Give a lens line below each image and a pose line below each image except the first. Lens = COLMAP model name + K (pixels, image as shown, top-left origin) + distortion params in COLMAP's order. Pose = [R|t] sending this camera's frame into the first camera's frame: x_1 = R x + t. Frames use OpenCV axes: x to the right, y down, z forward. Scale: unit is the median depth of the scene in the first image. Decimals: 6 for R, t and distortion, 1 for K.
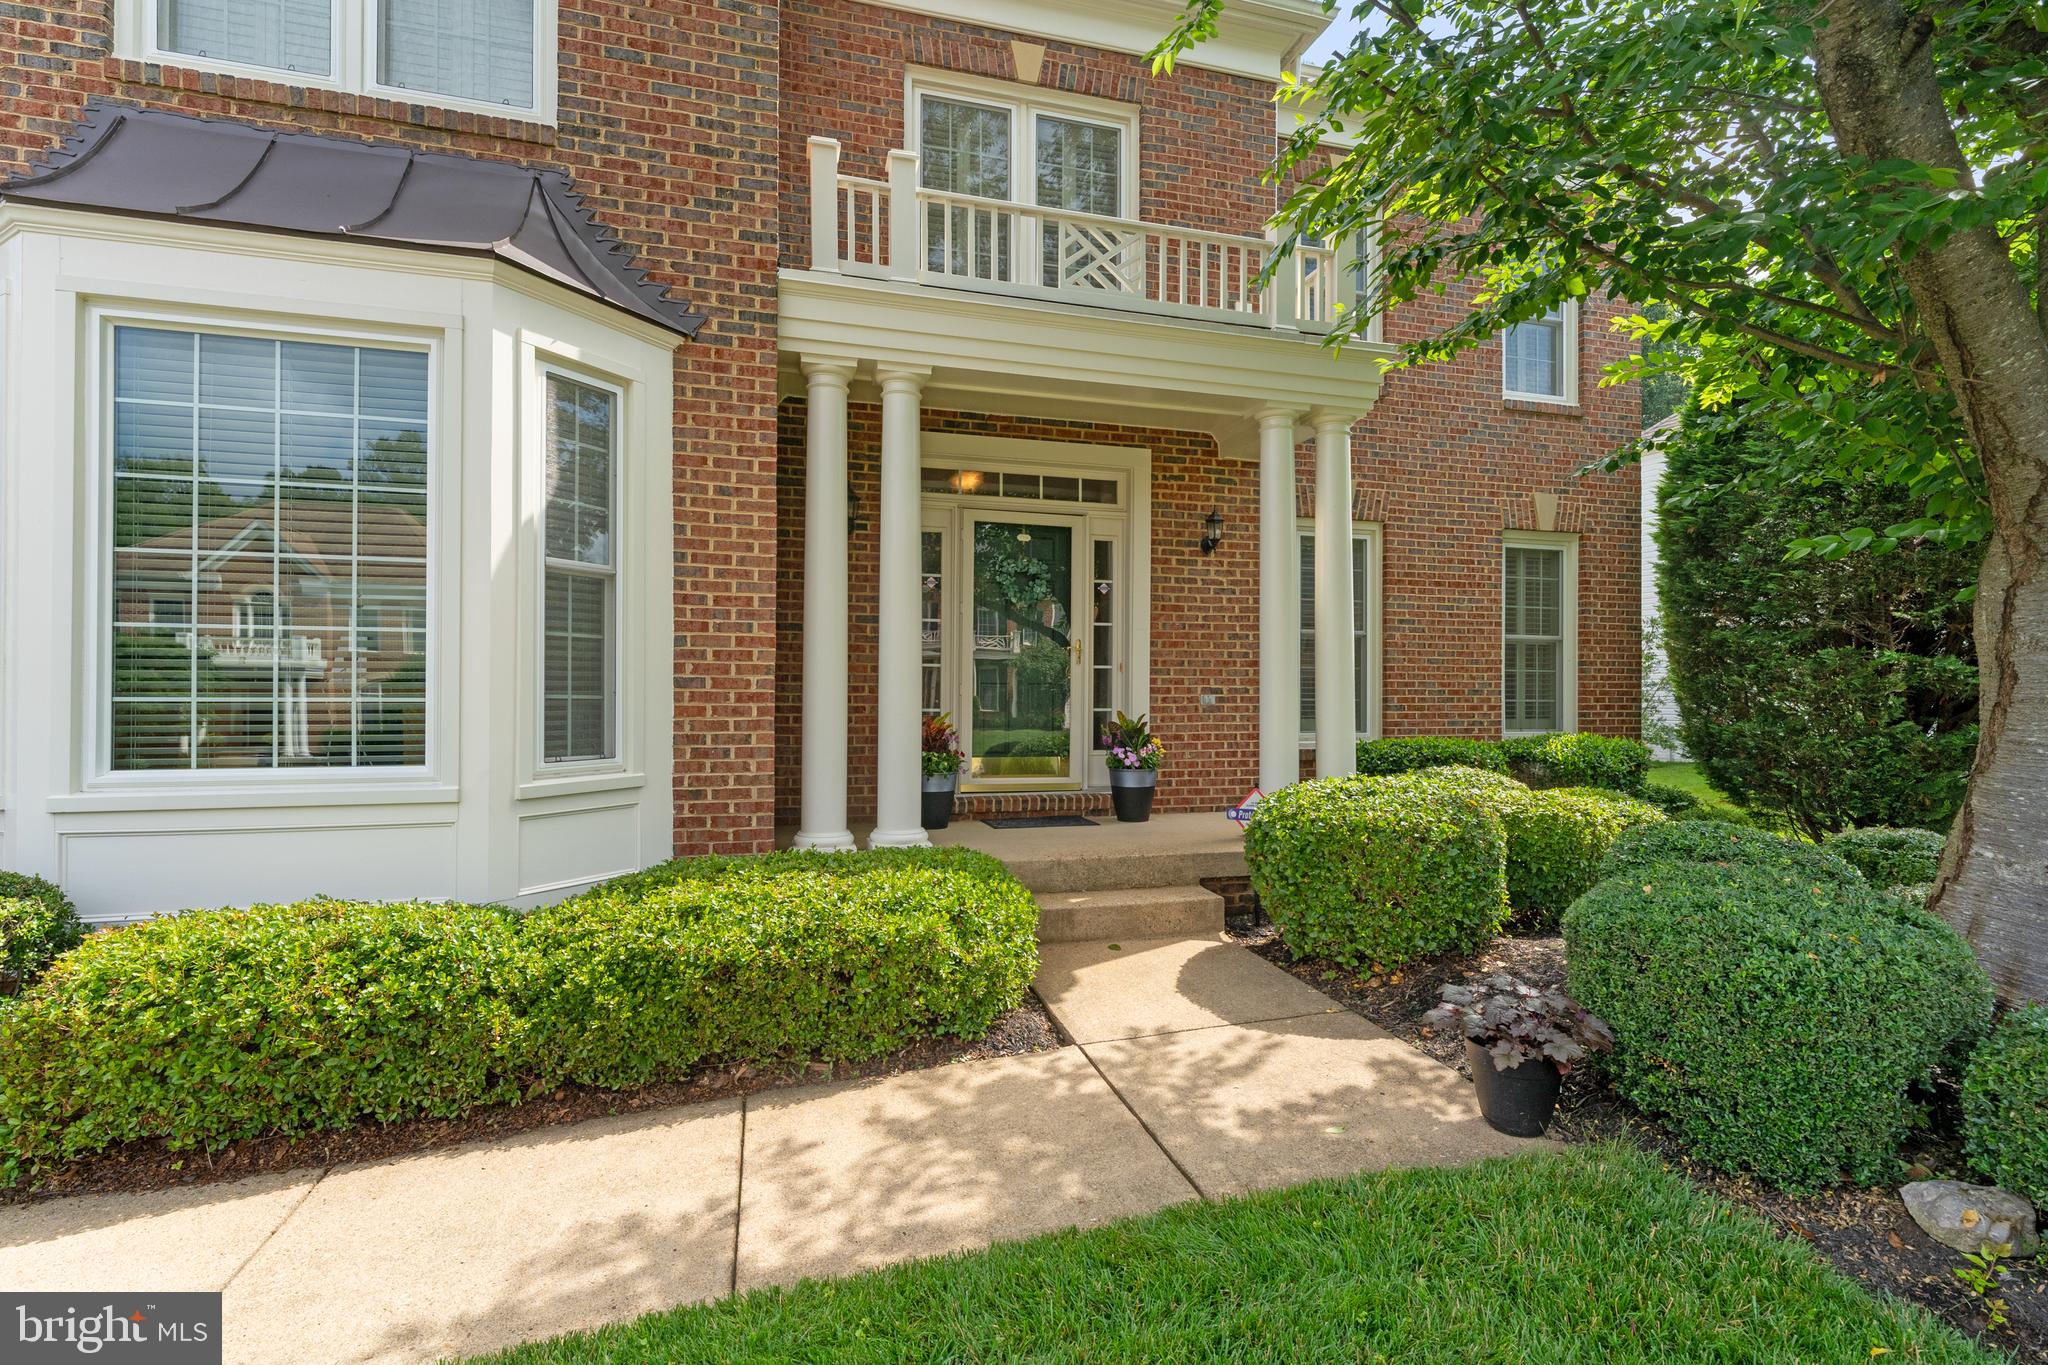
lens RADIAL K [[910.2, 0, 1025.1], [0, 910.2, 690.6], [0, 0, 1]] dist [0.001962, 0.000417]
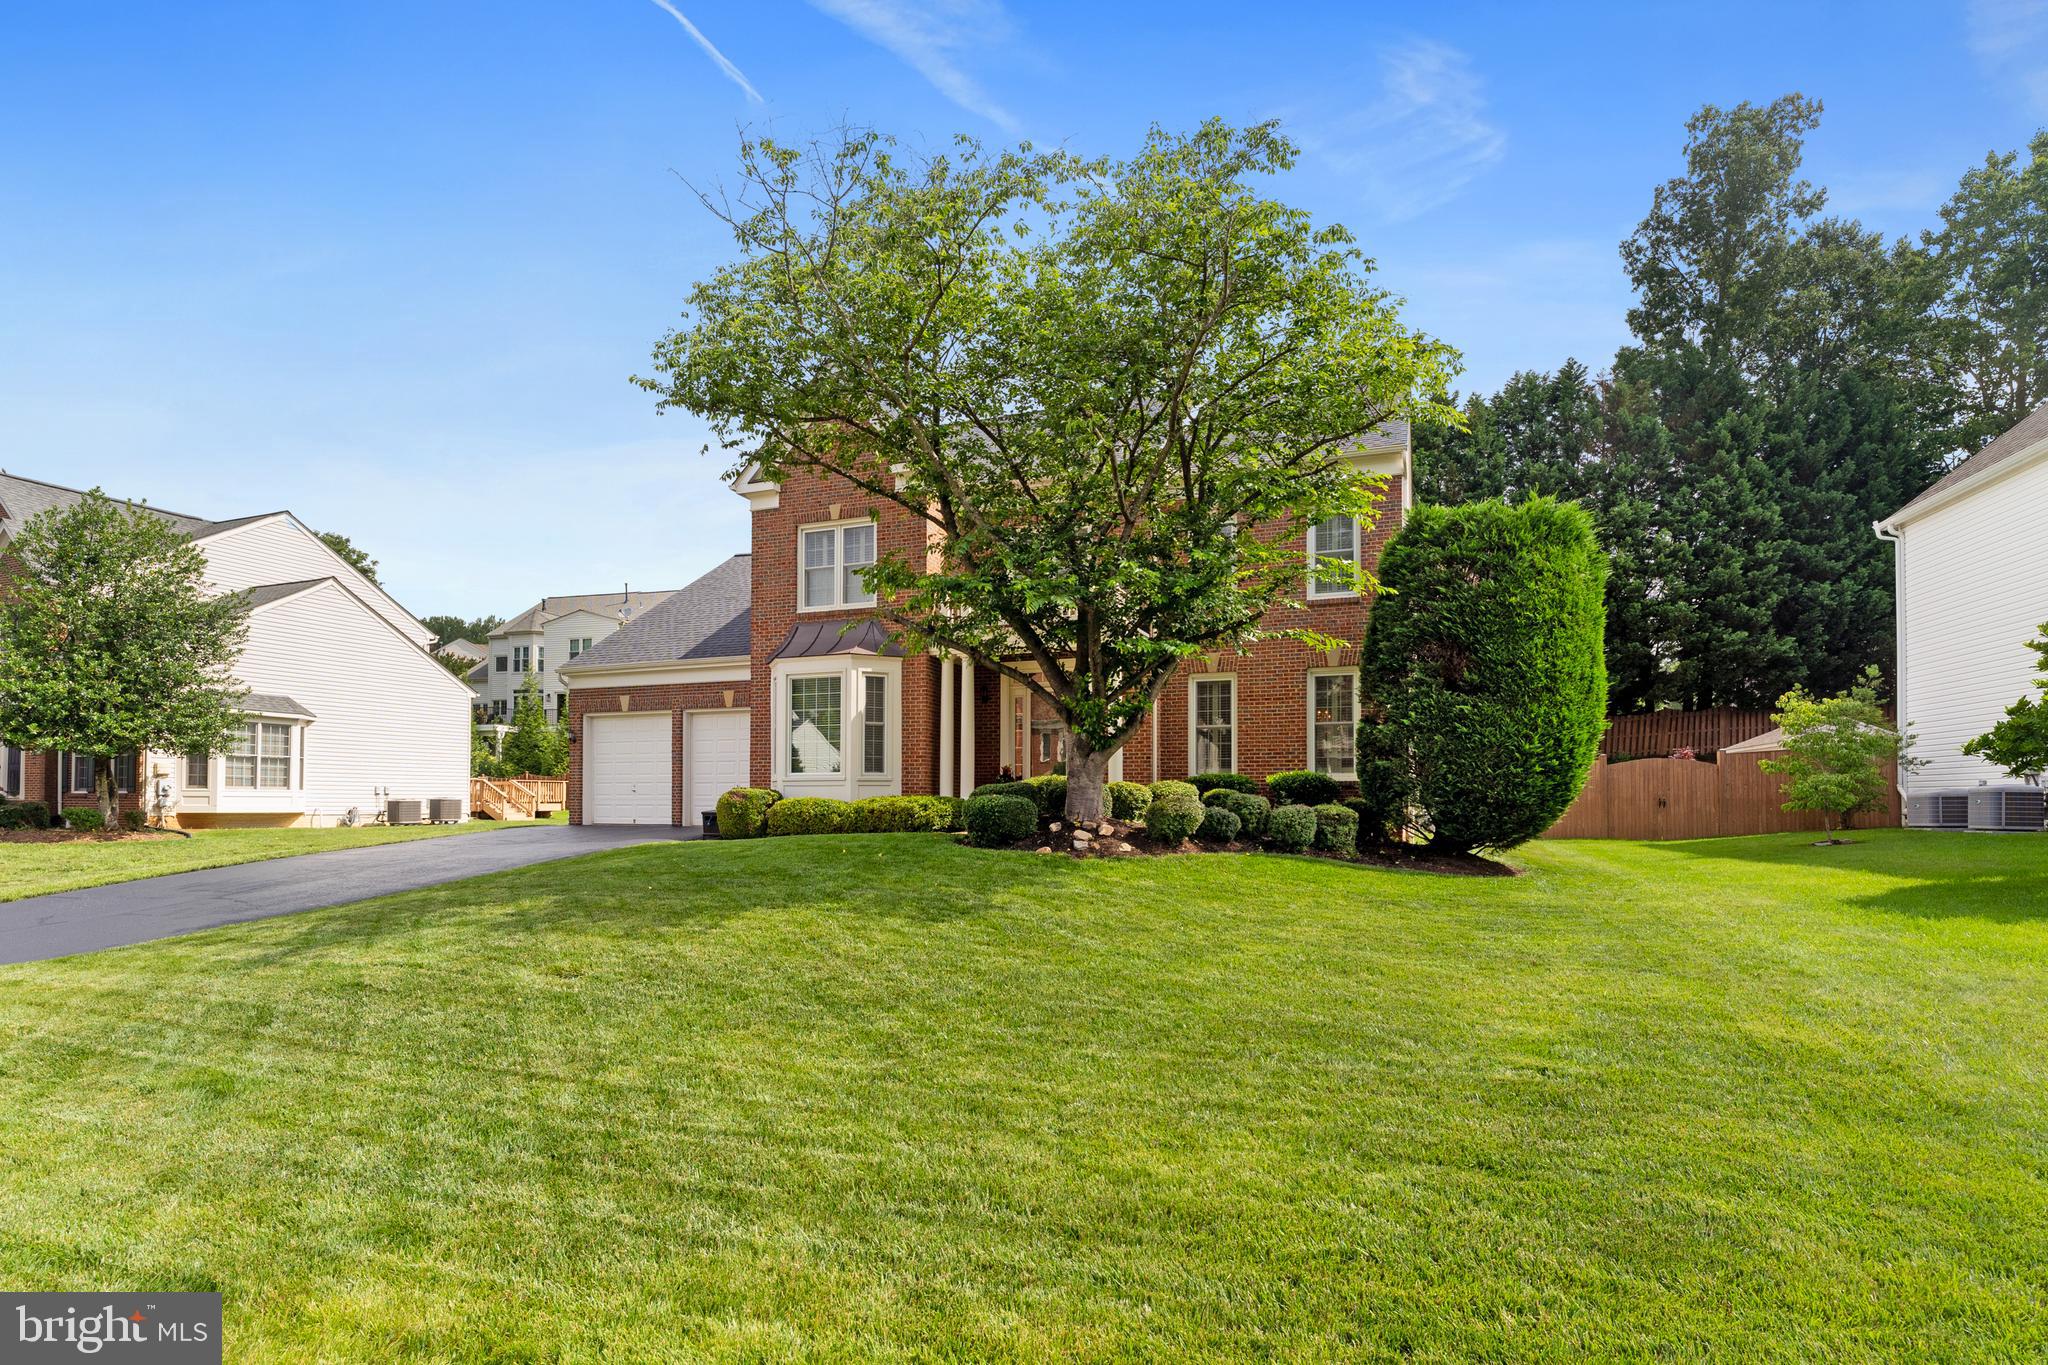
lens RADIAL K [[894.1, 0, 1090.7], [0, 894.1, 788.1], [0, 0, 1]] dist [-0.000077, -0.000108]
pose [[0.826395, -0.010404, -0.562994, 2.523690], [0.005812, 0.999934, -0.009947, 0.193081], [0.563060, 0.004948, 0.826401, -1.712185]]
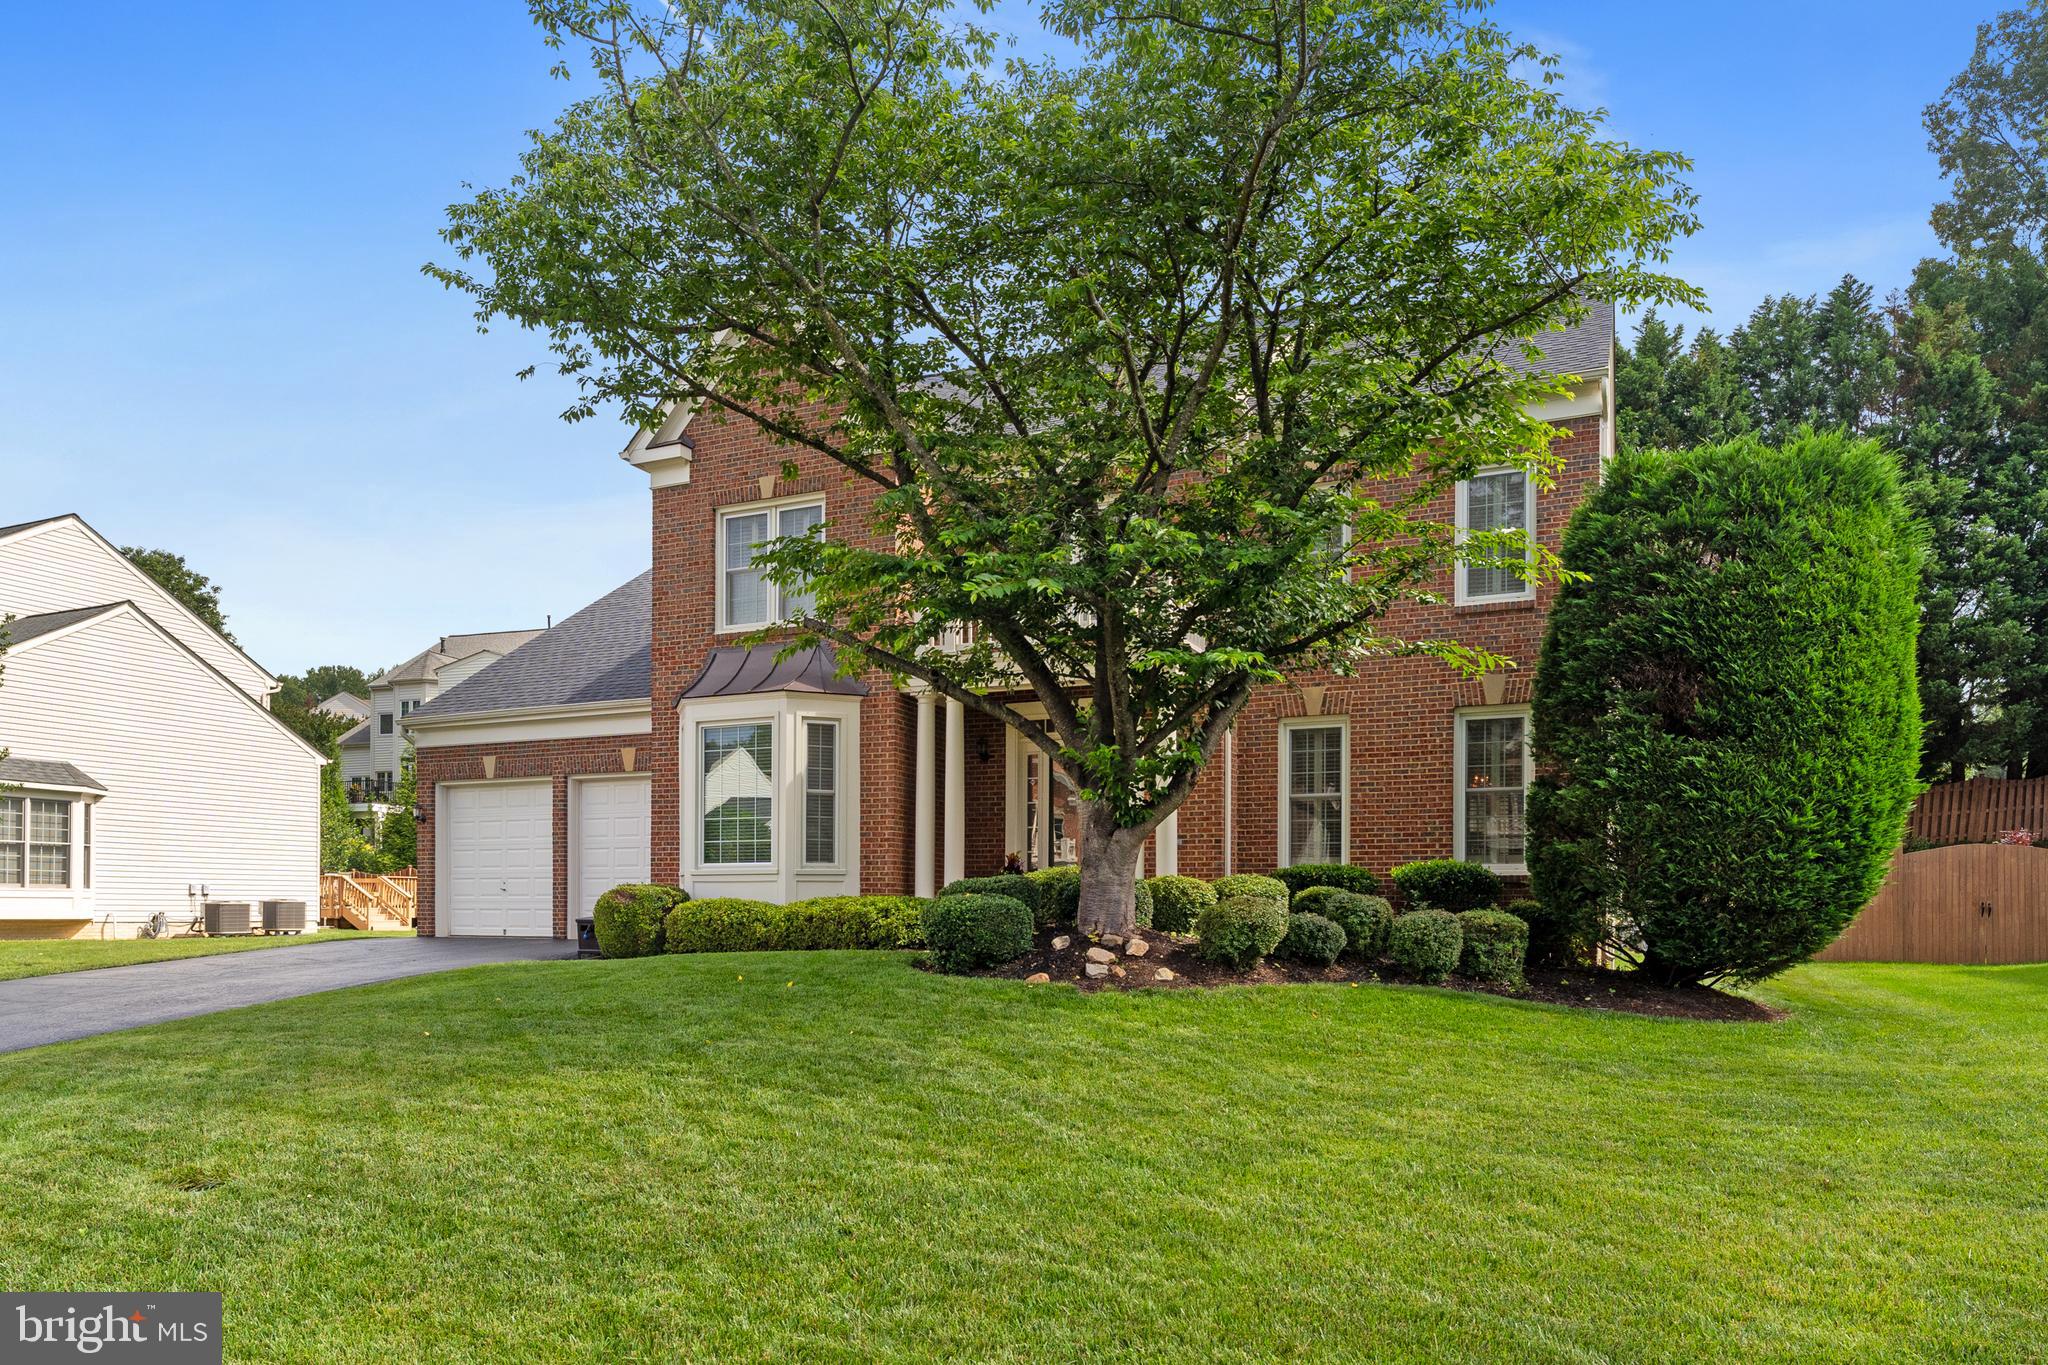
lens RADIAL K [[1189.1, 0, 1118.0], [0, 1189.1, 906.7], [0, 0, 1]] dist [-0.003071, 0.008905]
pose [[0.798166, -0.000772, -0.602437, 2.427757], [0.004222, 0.999982, 0.004312, 0.201890], [0.602423, -0.005985, 0.798154, -1.339196]]
